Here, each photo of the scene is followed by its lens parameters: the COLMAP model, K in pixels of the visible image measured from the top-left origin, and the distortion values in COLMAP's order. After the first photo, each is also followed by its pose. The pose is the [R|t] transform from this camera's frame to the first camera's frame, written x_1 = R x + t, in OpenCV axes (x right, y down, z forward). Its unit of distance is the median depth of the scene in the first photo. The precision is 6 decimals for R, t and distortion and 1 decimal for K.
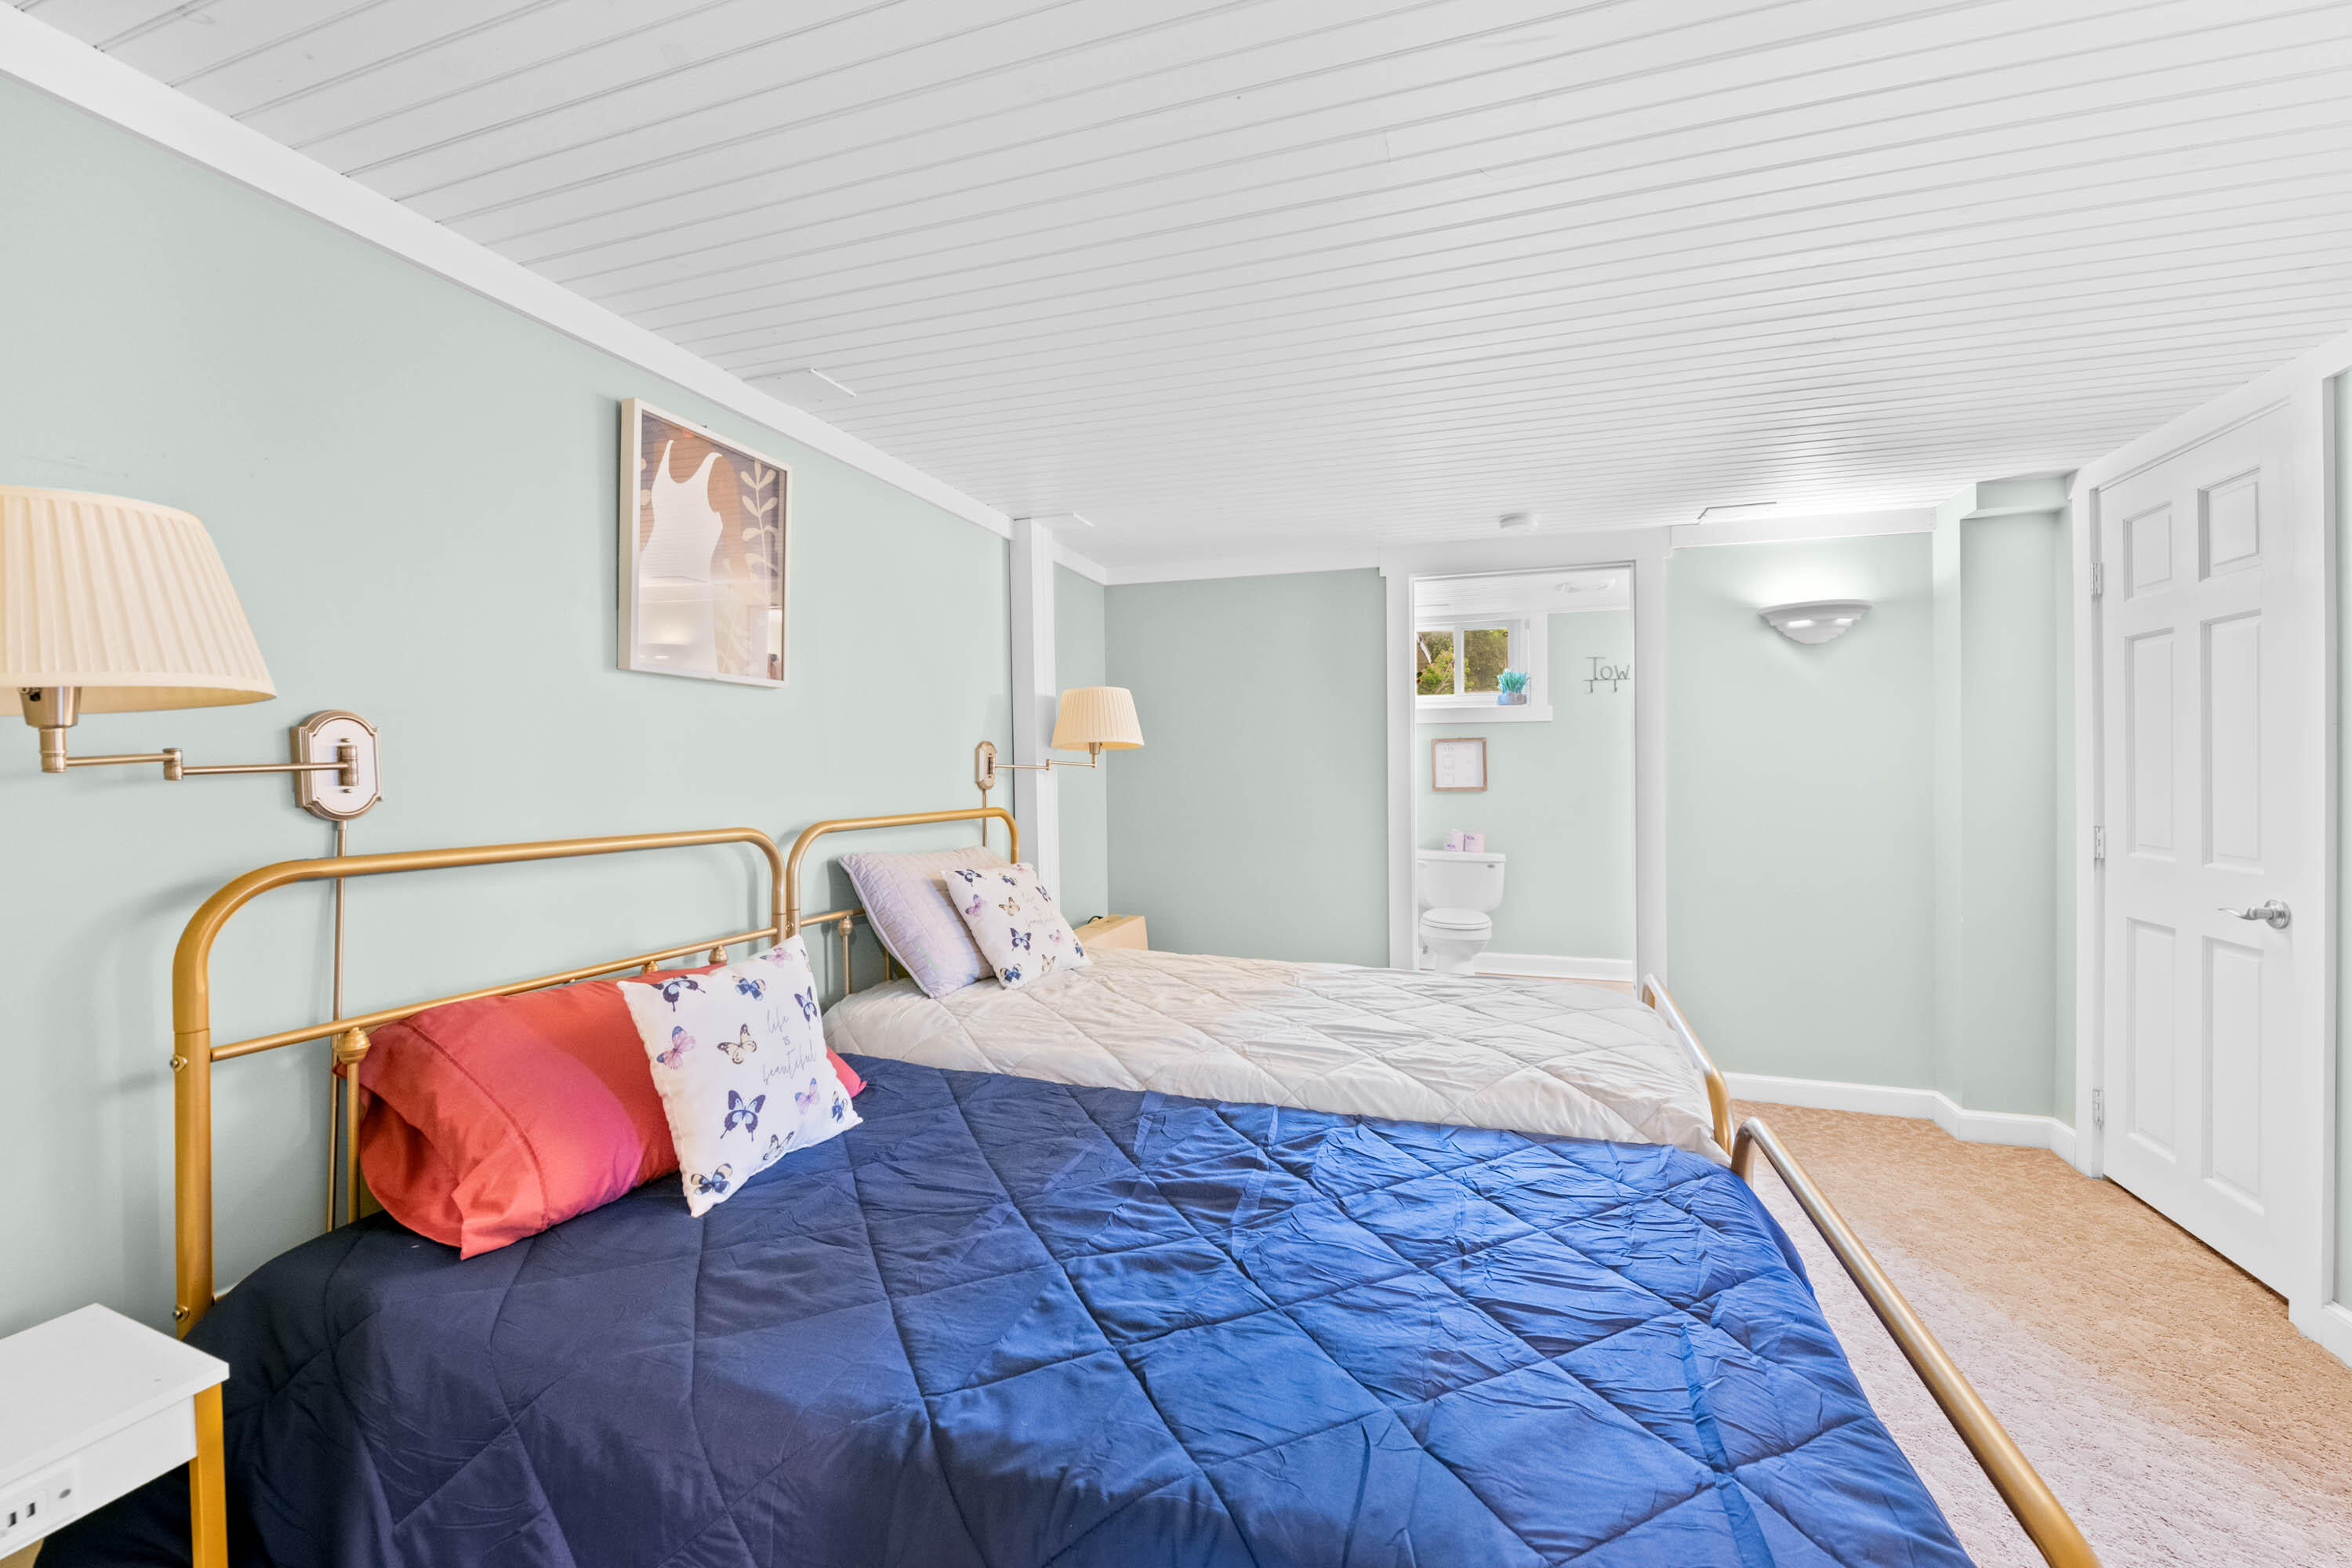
lens RADIAL K [[923.6, 0, 1182.7], [0, 923.6, 778.4], [0, 0, 1]] dist [-0.011163, -0.000928]
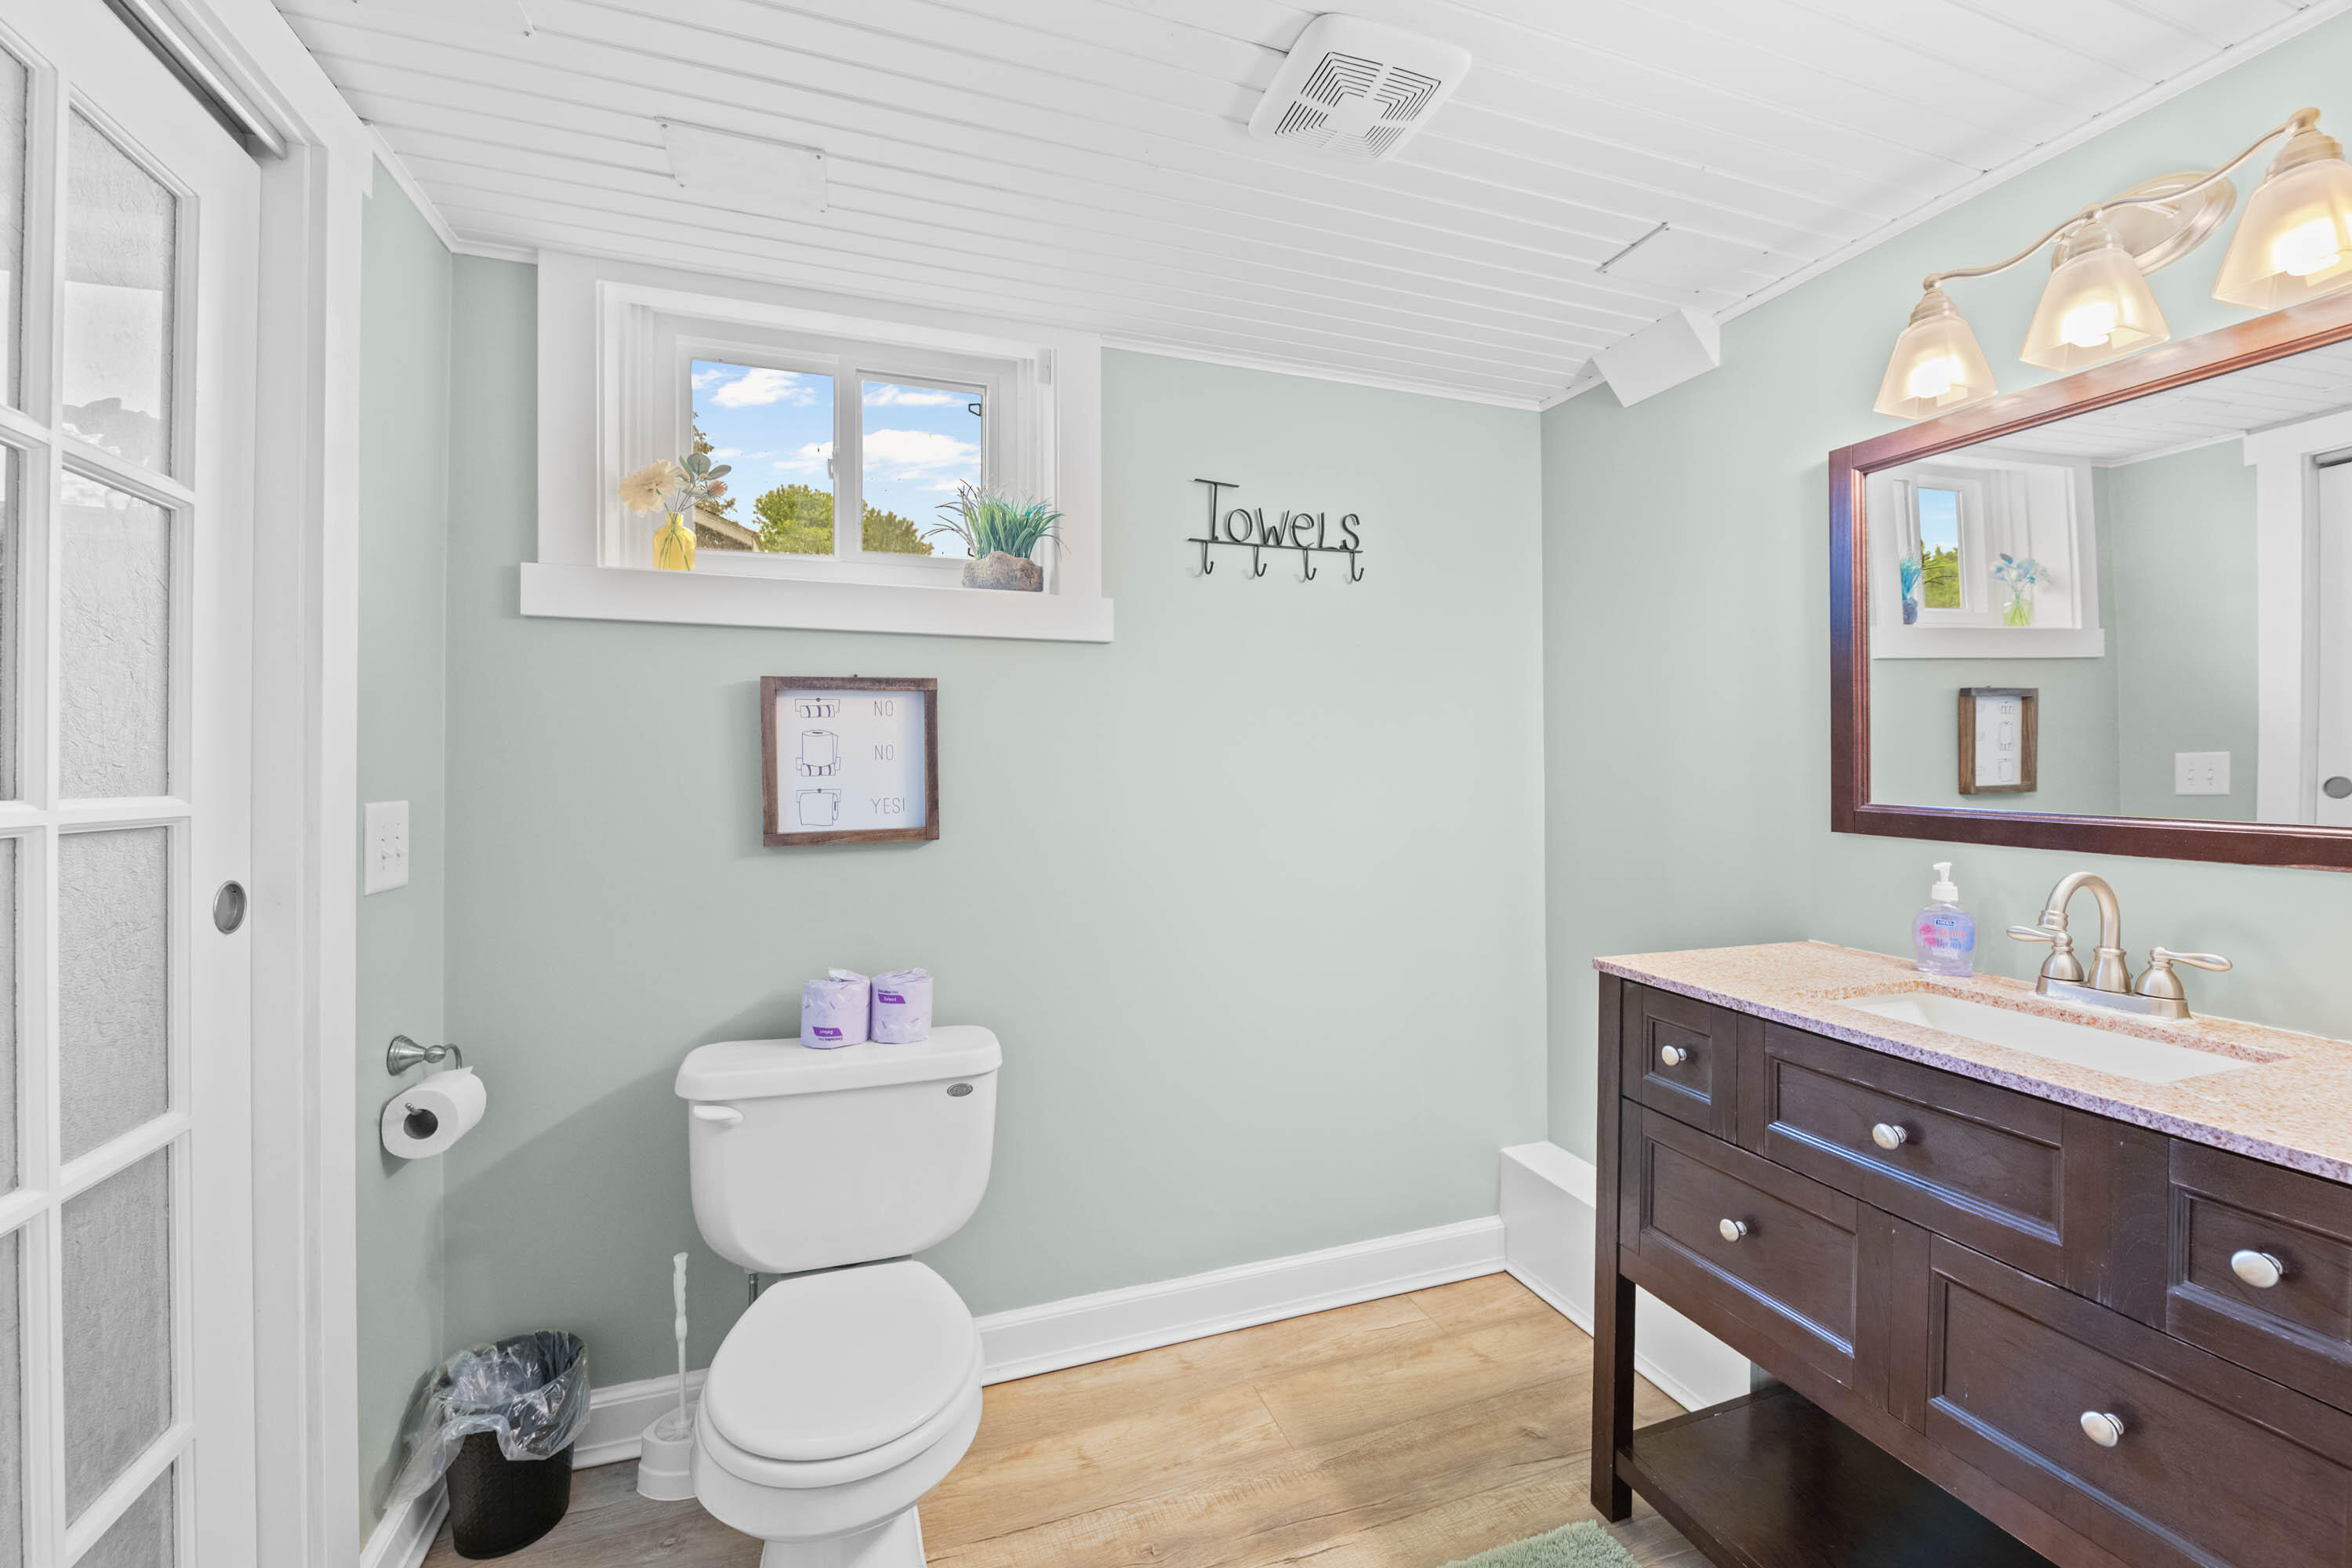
lens RADIAL K [[923.6, 0, 1169.2], [0, 923.6, 768.3], [0, 0, 1]] dist [-0.011163, -0.000928]
pose [[0.797521, 0.004596, 0.603274, 0.196154], [-0.003574, 0.999989, -0.002894, -0.011283], [-0.603281, 0.000152, 0.797529, 0.685525]]
